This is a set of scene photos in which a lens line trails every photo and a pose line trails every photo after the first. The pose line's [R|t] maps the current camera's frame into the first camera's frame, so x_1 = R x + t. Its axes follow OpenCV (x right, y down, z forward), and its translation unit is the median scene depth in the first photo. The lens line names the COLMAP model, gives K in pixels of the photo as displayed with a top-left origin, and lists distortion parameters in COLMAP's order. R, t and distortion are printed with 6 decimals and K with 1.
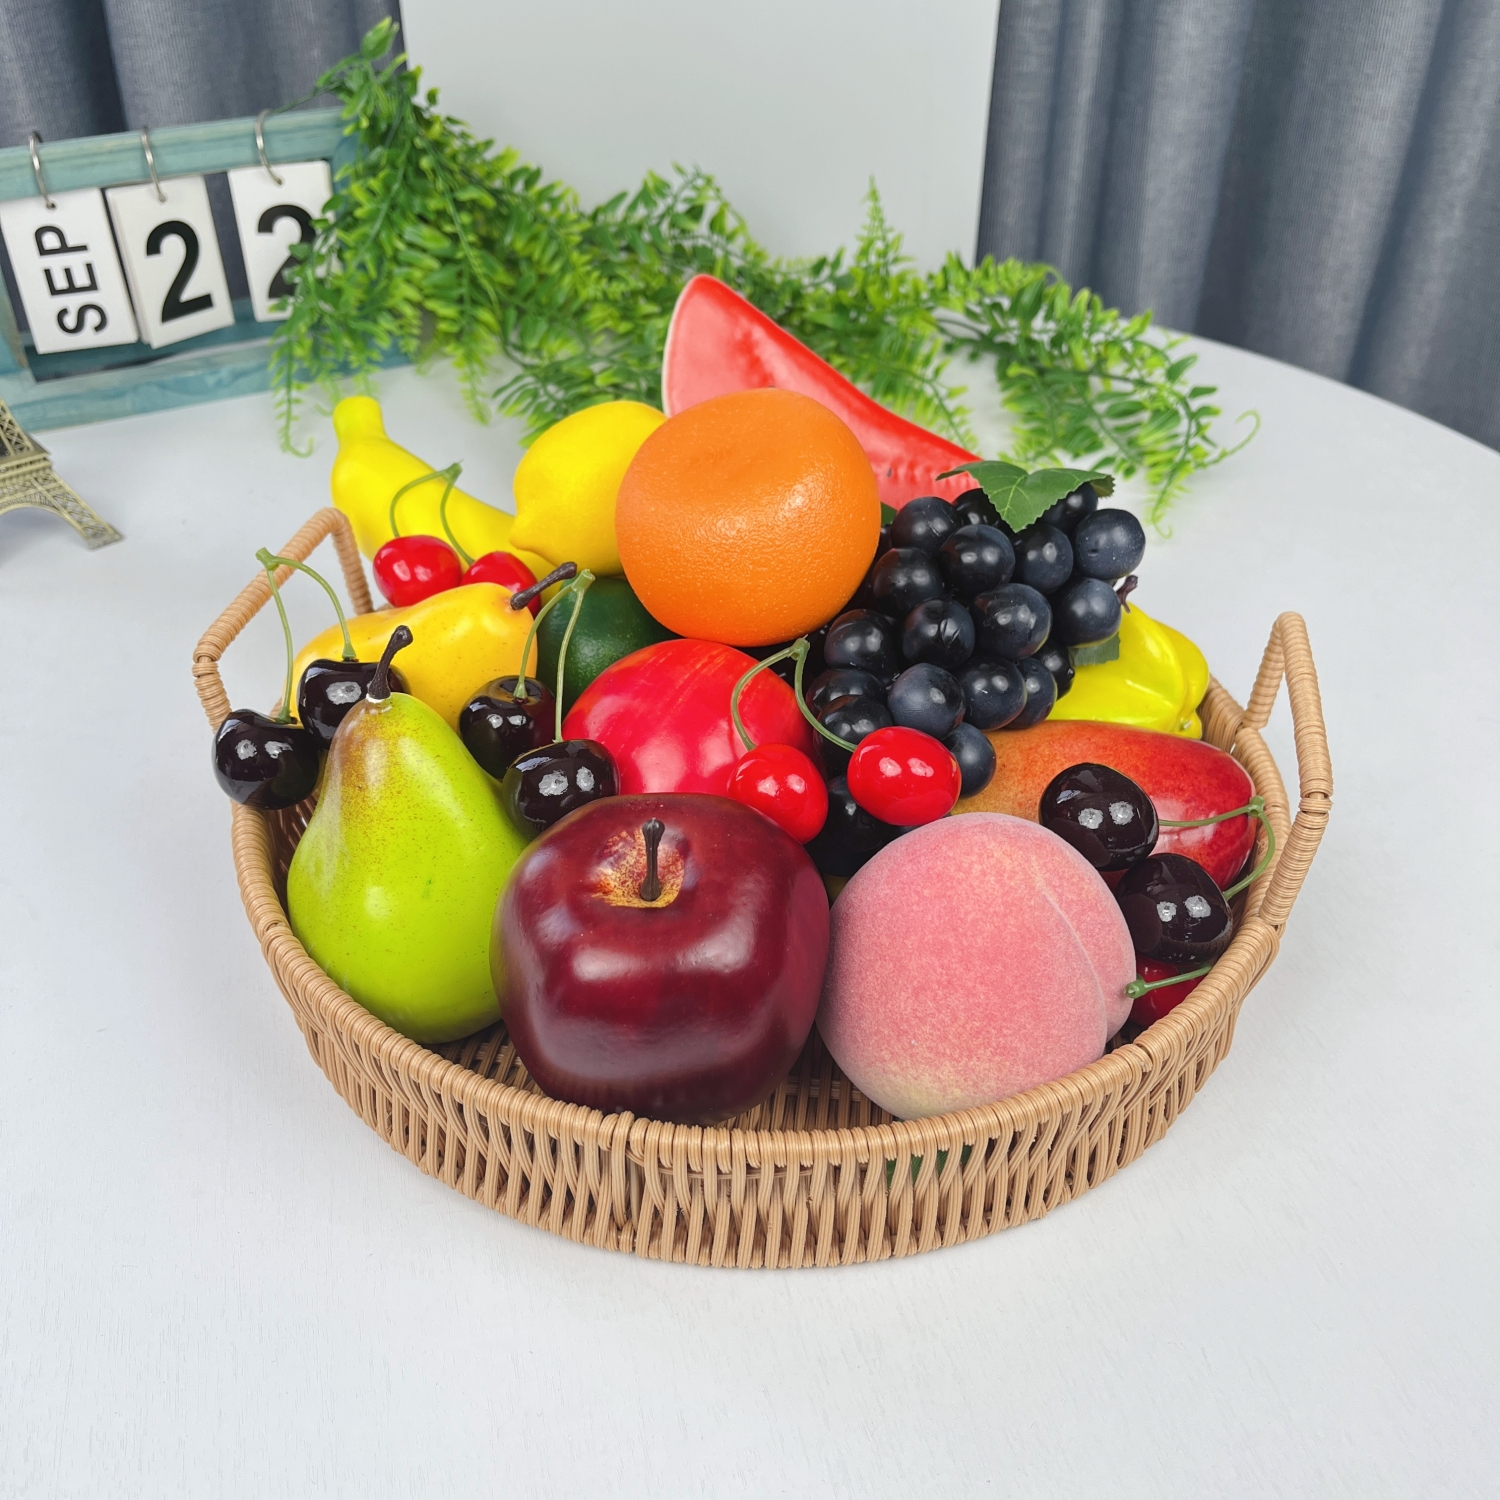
lens RADIAL K [[1600.4, 0, 818.3], [0, 1600.4, 747.5], [0, 0, 1]] dist [0.002210, -0.000147]
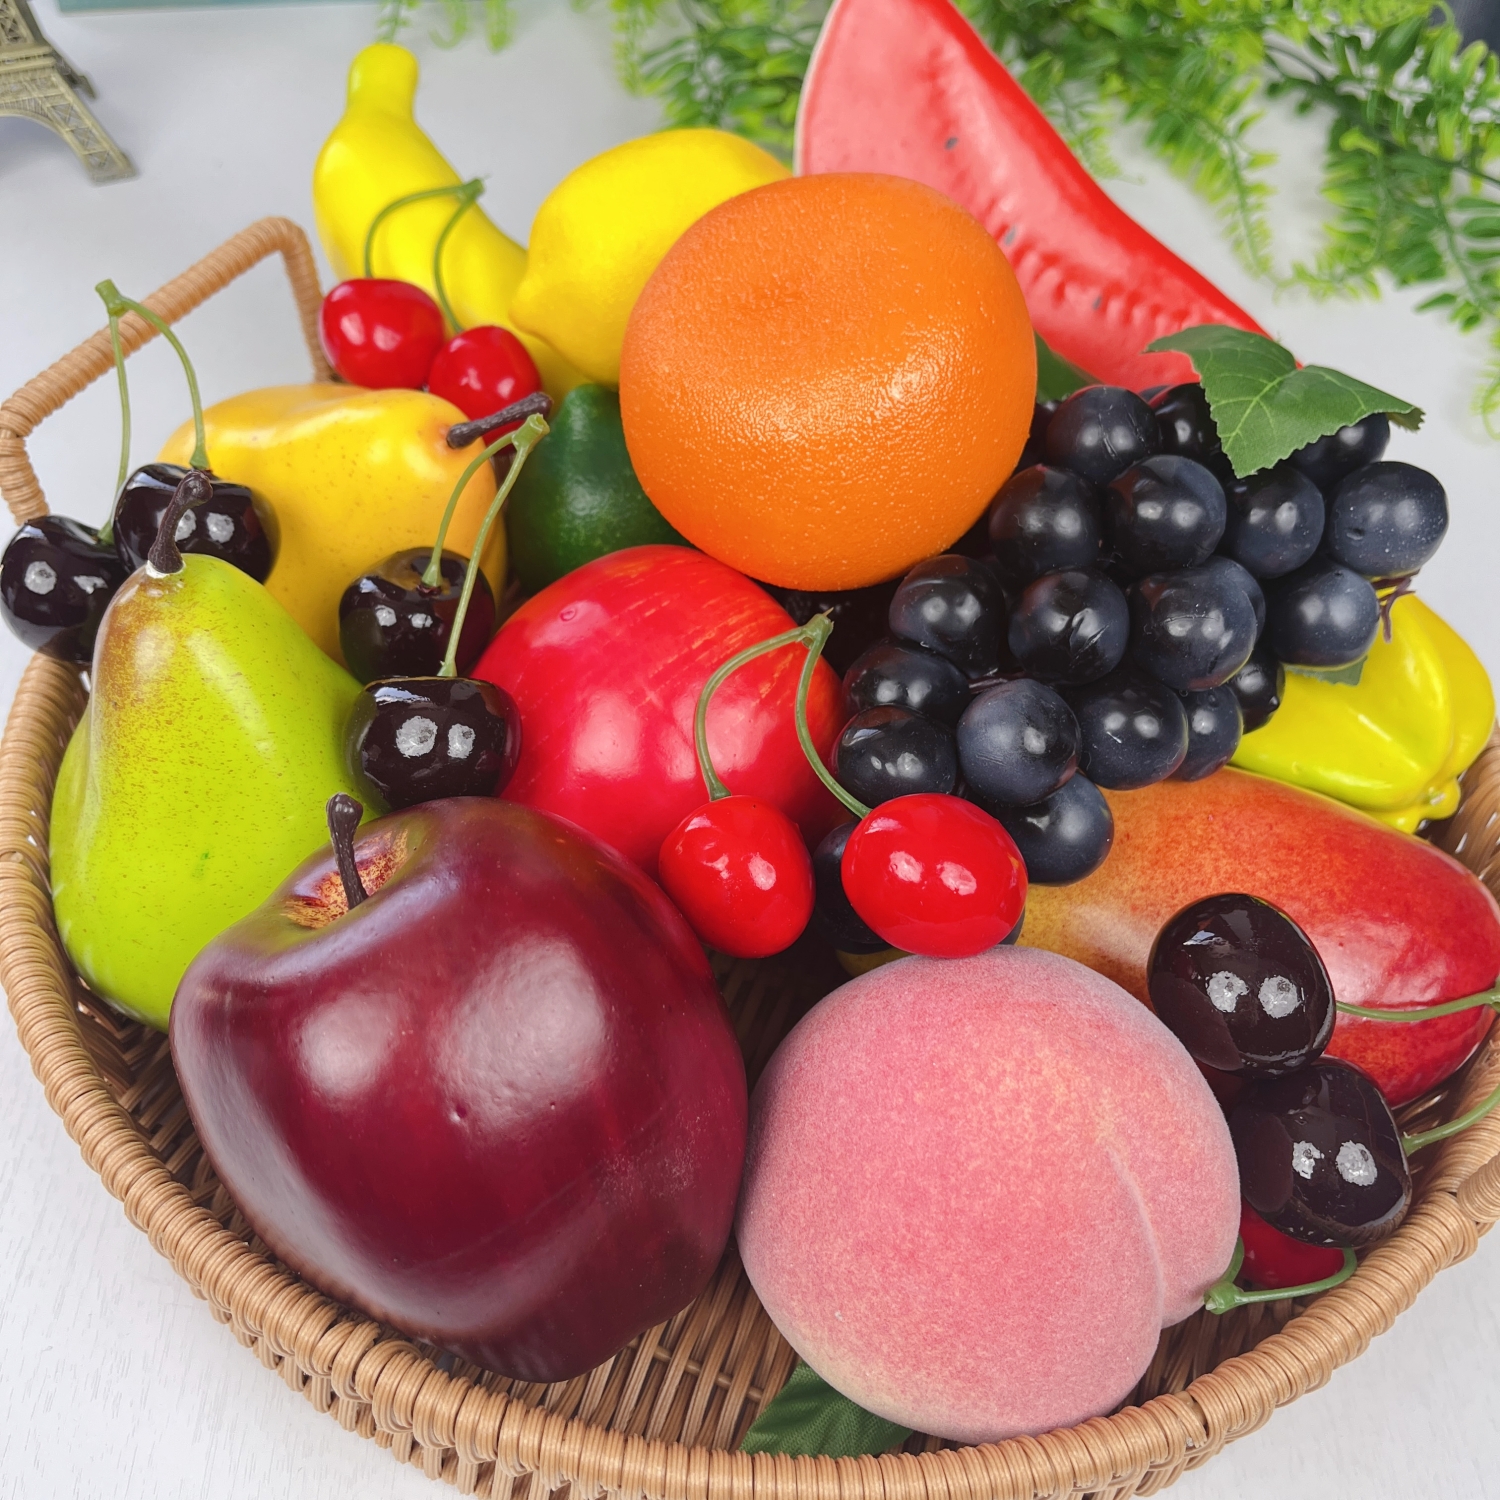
lens RADIAL K [[1600.4, 0, 818.3], [0, 1600.4, 747.5], [0, 0, 1]] dist [0.002210, -0.000147]
pose [[0.967297, 0.222889, -0.121068, 0.042440], [-0.194288, 0.957925, 0.211263, -0.088394], [0.163063, -0.180832, 0.969902, 0.232364]]
